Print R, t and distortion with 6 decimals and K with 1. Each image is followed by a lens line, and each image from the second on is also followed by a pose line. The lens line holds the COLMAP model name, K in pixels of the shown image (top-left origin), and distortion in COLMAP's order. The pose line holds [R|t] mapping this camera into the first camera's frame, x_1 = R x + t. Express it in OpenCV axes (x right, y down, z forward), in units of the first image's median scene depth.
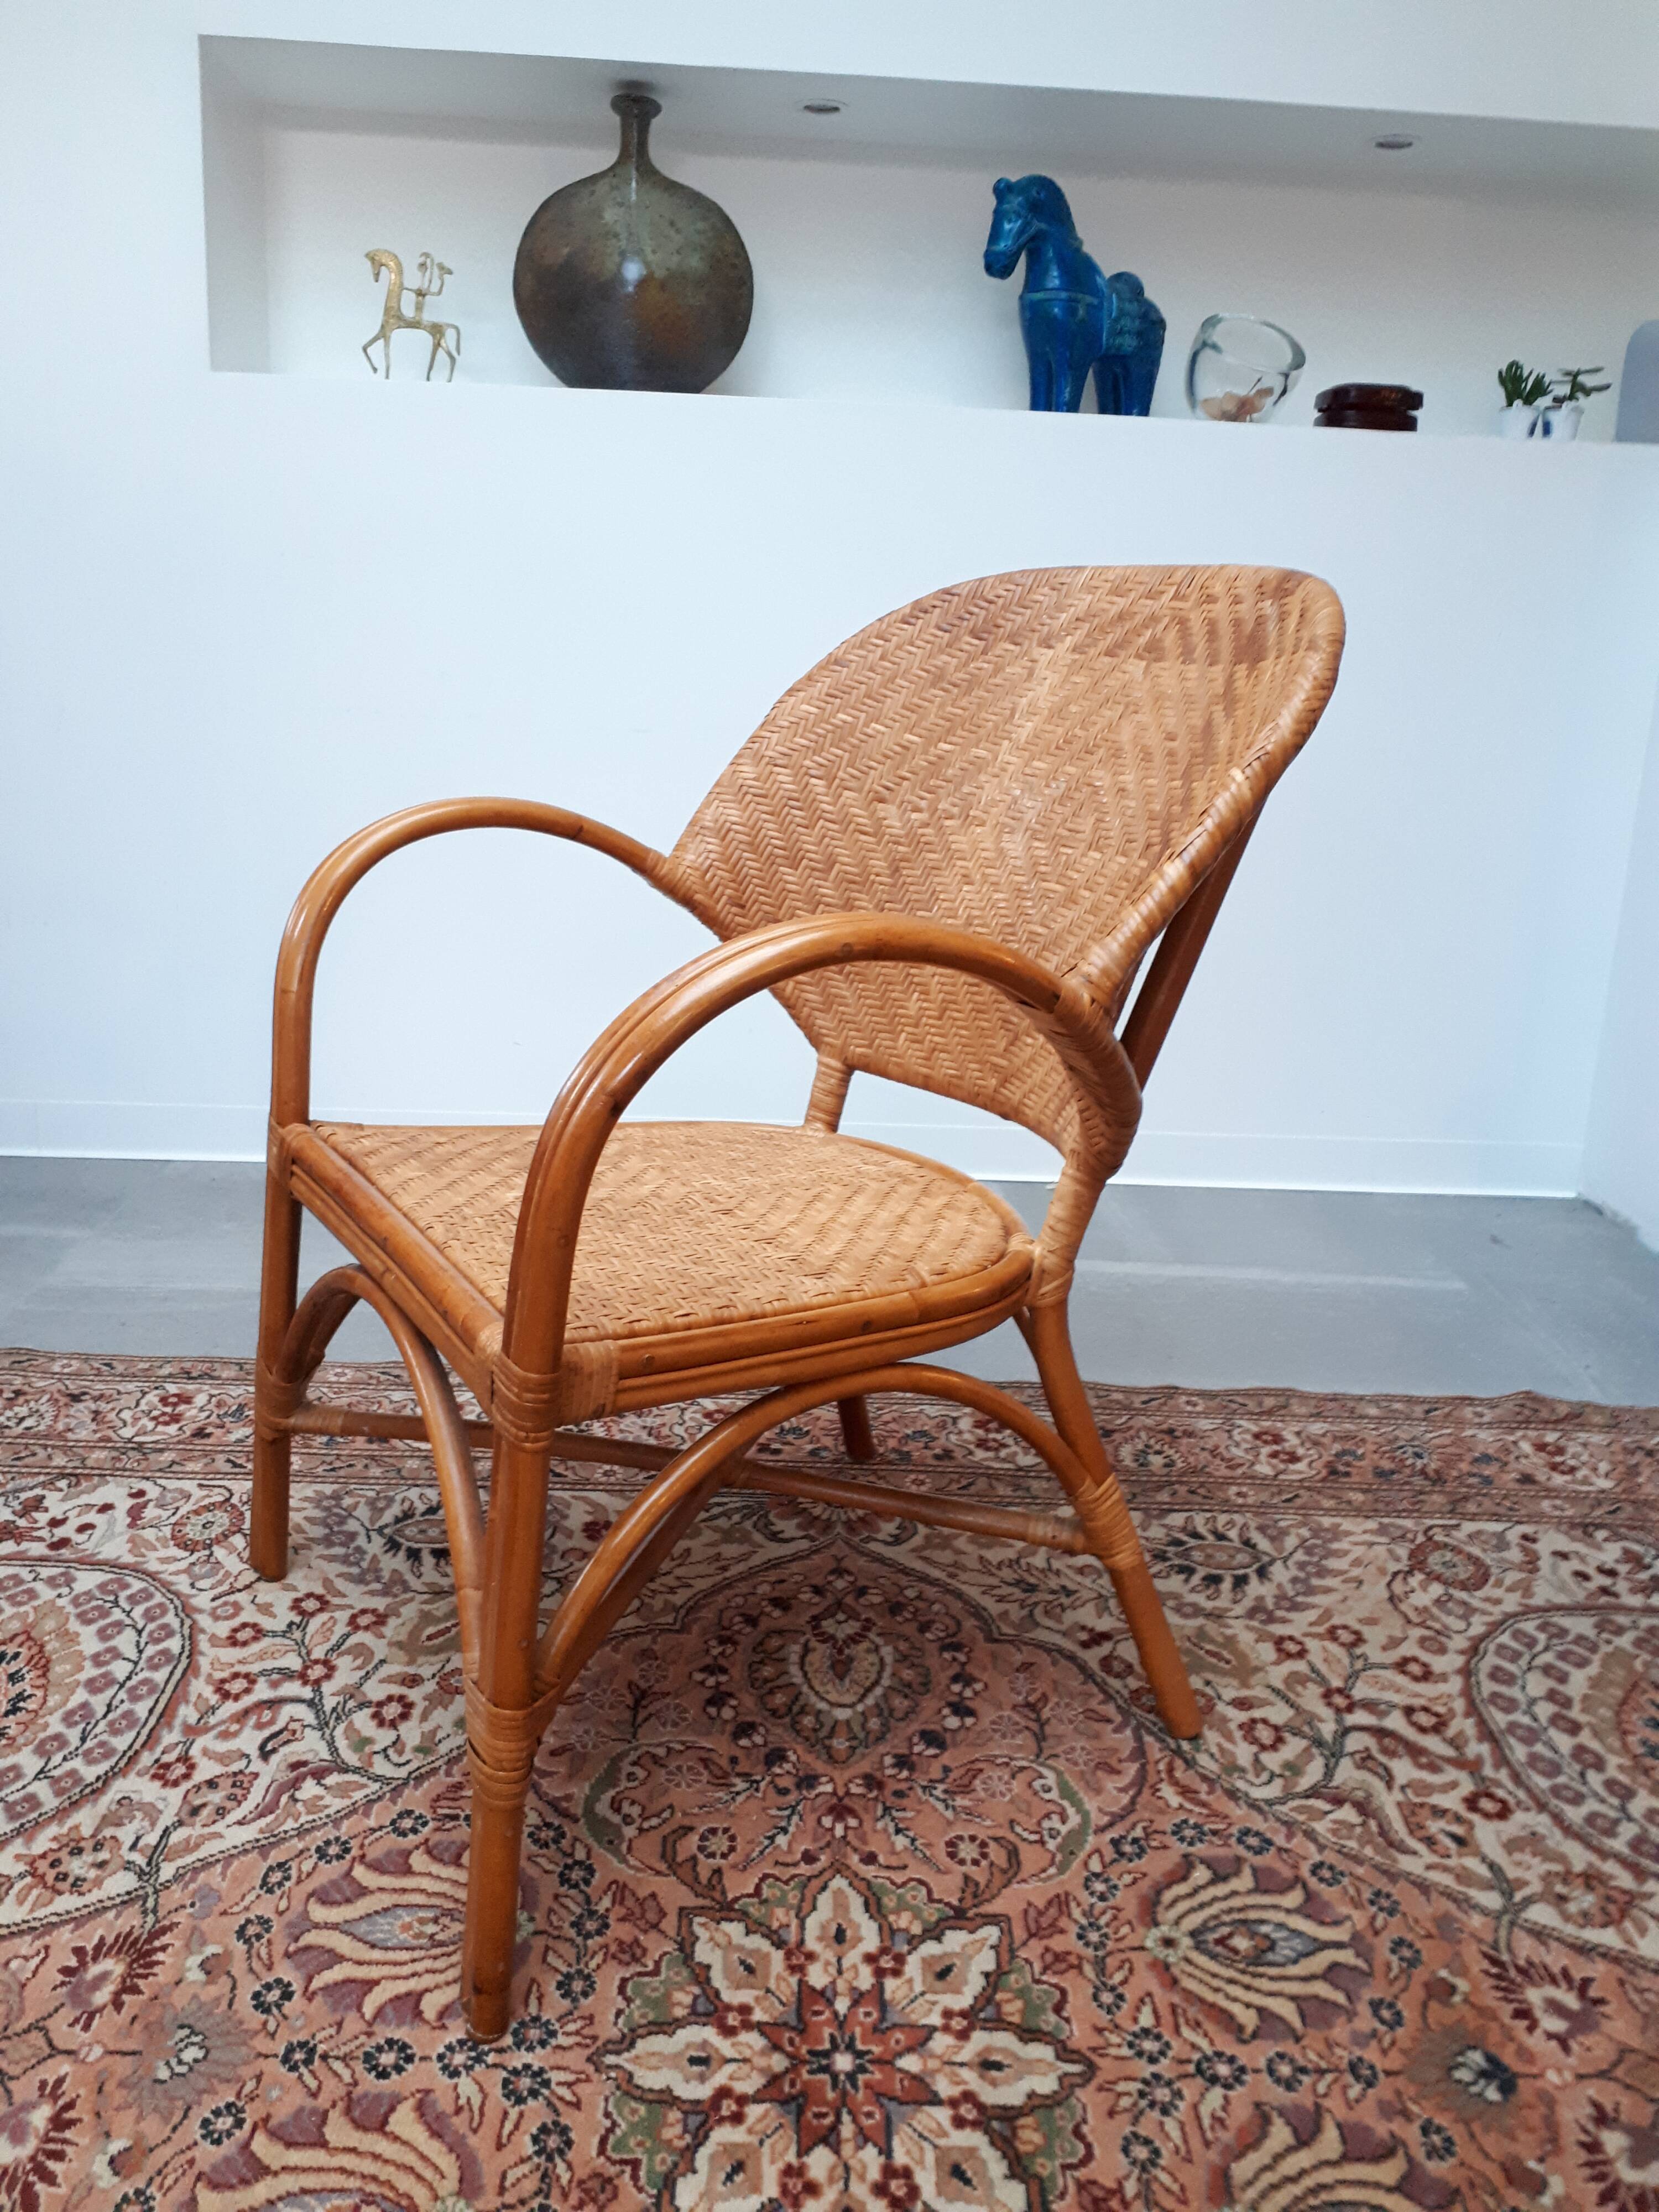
lens RADIAL K [[1787.0, 0, 828.6], [0, 1787.0, 1107.8], [0, 0, 1]] dist [0.014105, -0.022095]
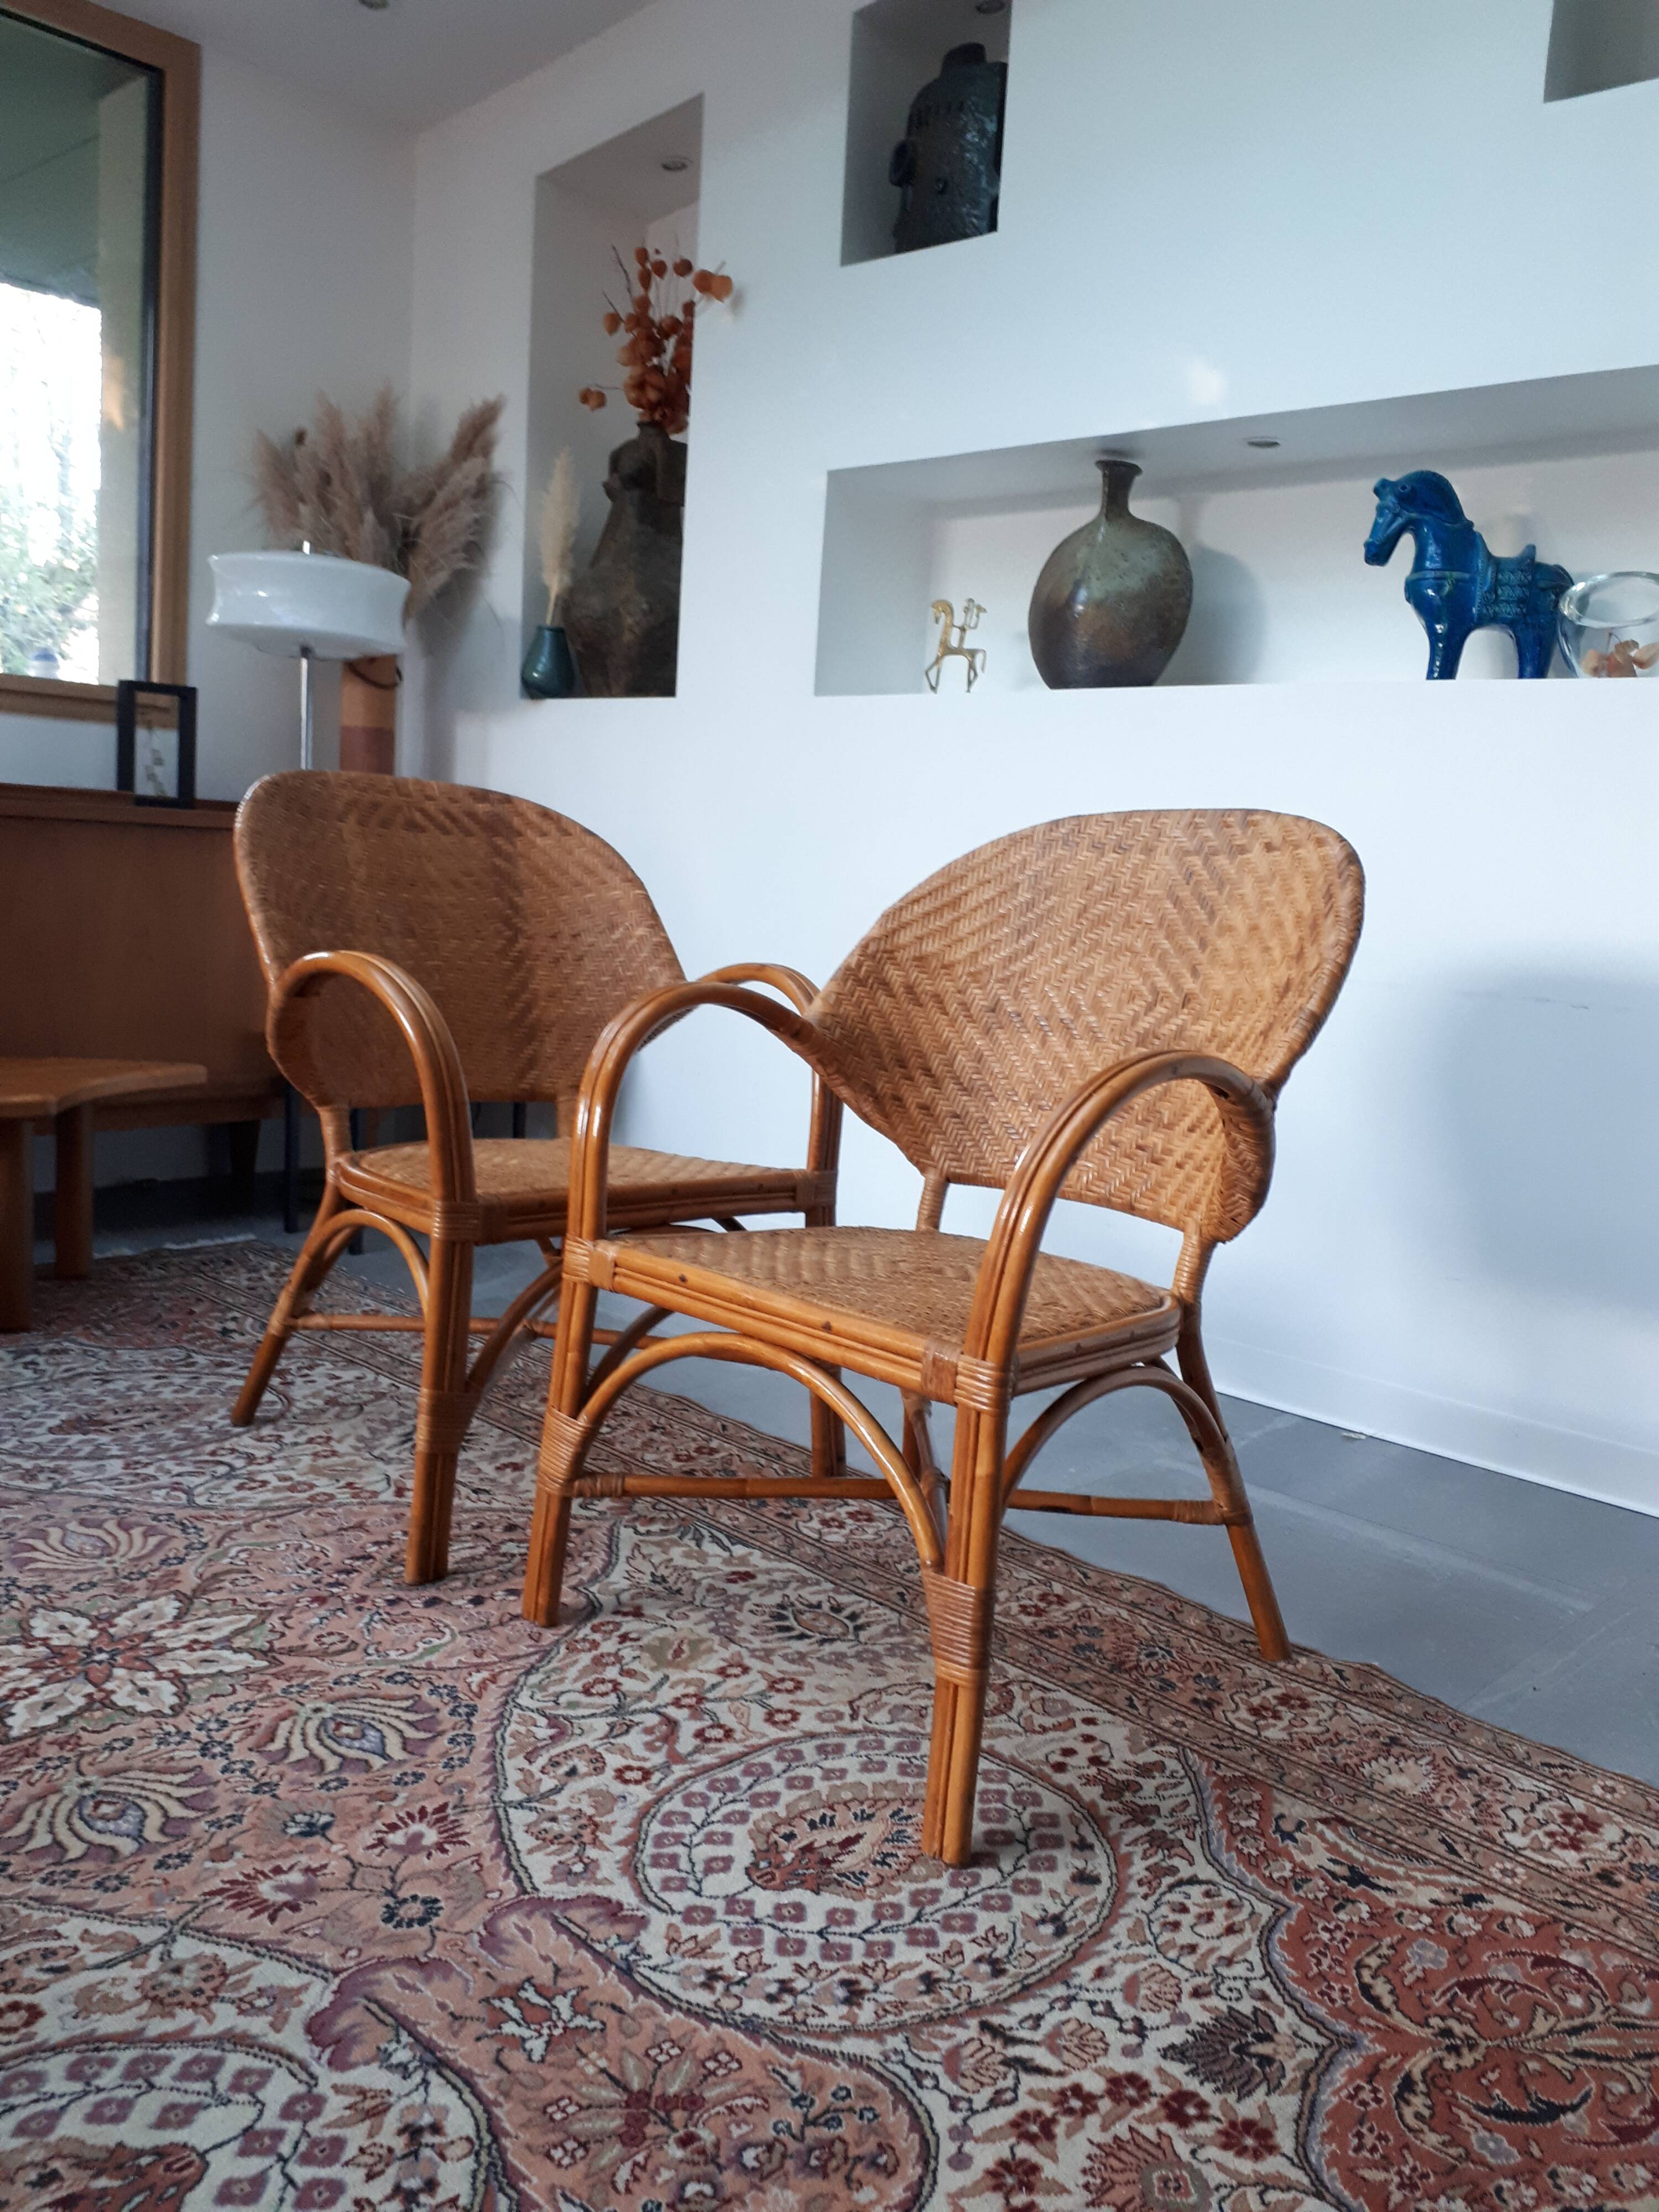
lens RADIAL K [[1787.0, 0, 833.3], [0, 1787.0, 1123.8], [0, 0, 1]] dist [0.014105, -0.022095]
pose [[0.701923, 0.106664, -0.704220, 1.172218], [-0.217839, 0.973494, -0.069679, 0.018197], [0.678122, 0.202316, 0.706554, 0.144870]]
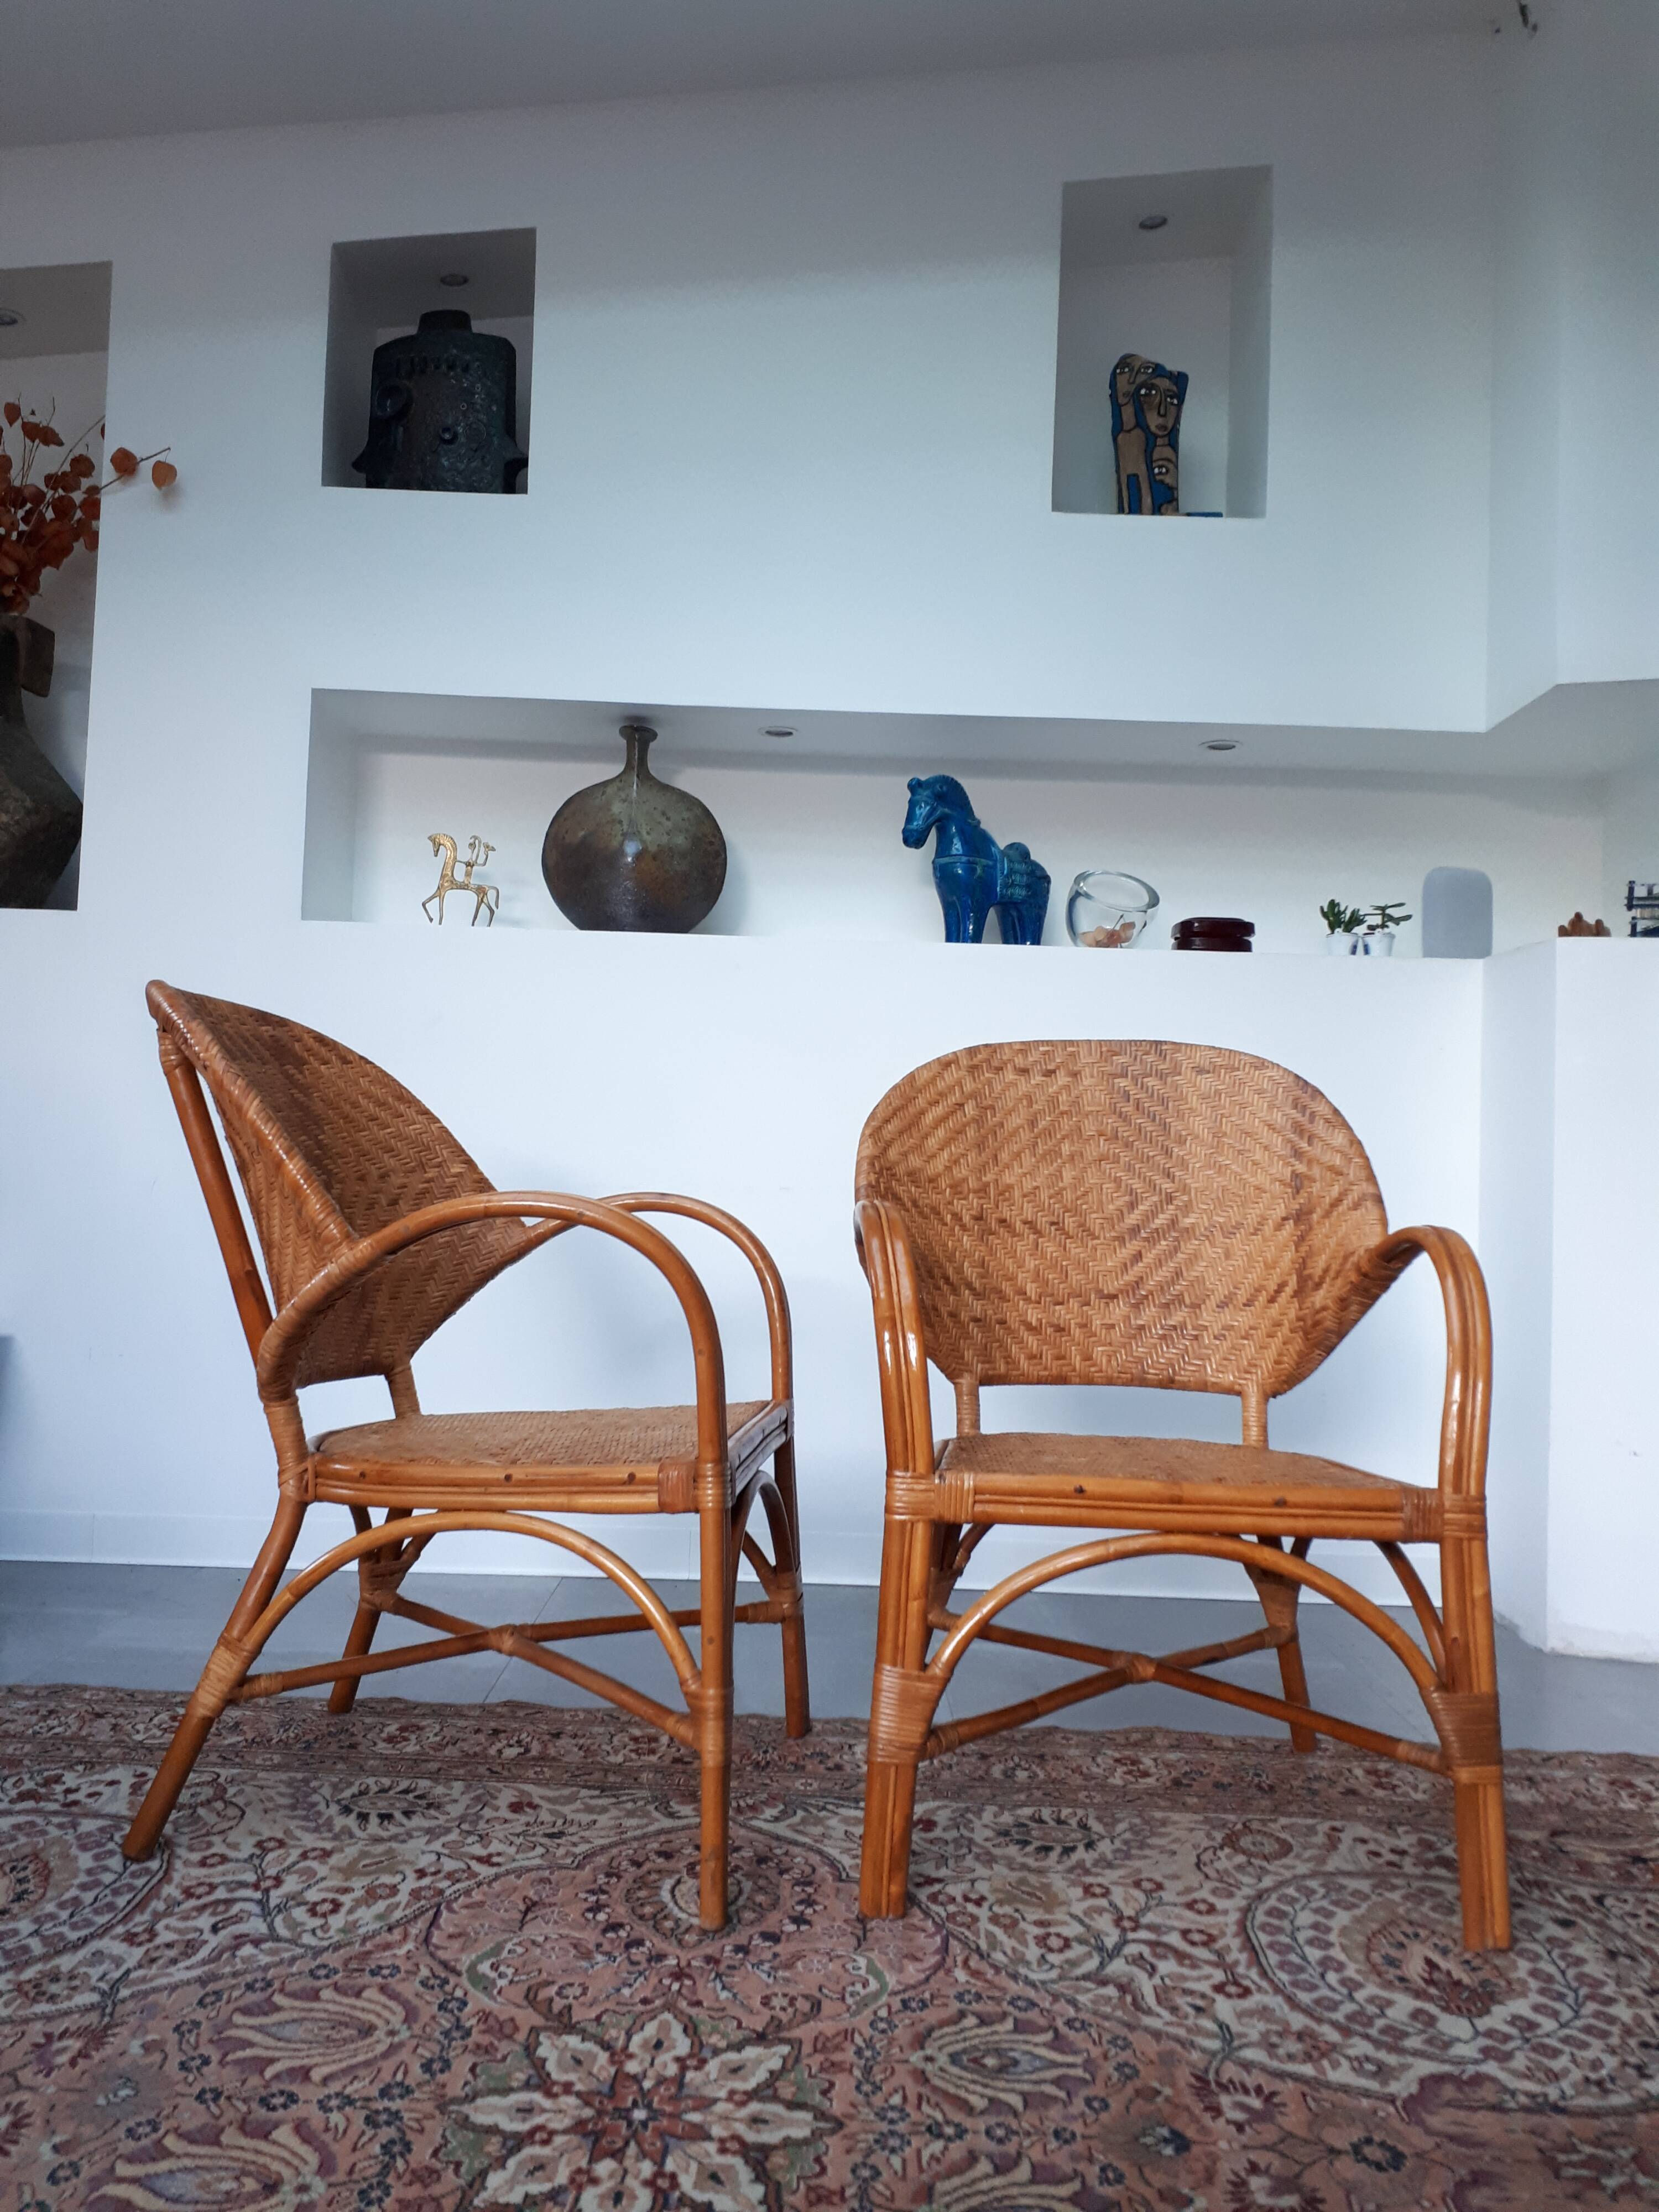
lens RADIAL K [[1787.0, 0, 834.5], [0, 1787.0, 1100.5], [0, 0, 1]] dist [0.014105, -0.022095]
pose [[0.999133, -0.011764, -0.039934, 0.149098], [-0.001018, 0.952048, -0.305948, 0.179576], [0.041618, 0.305723, 0.951210, -0.291185]]
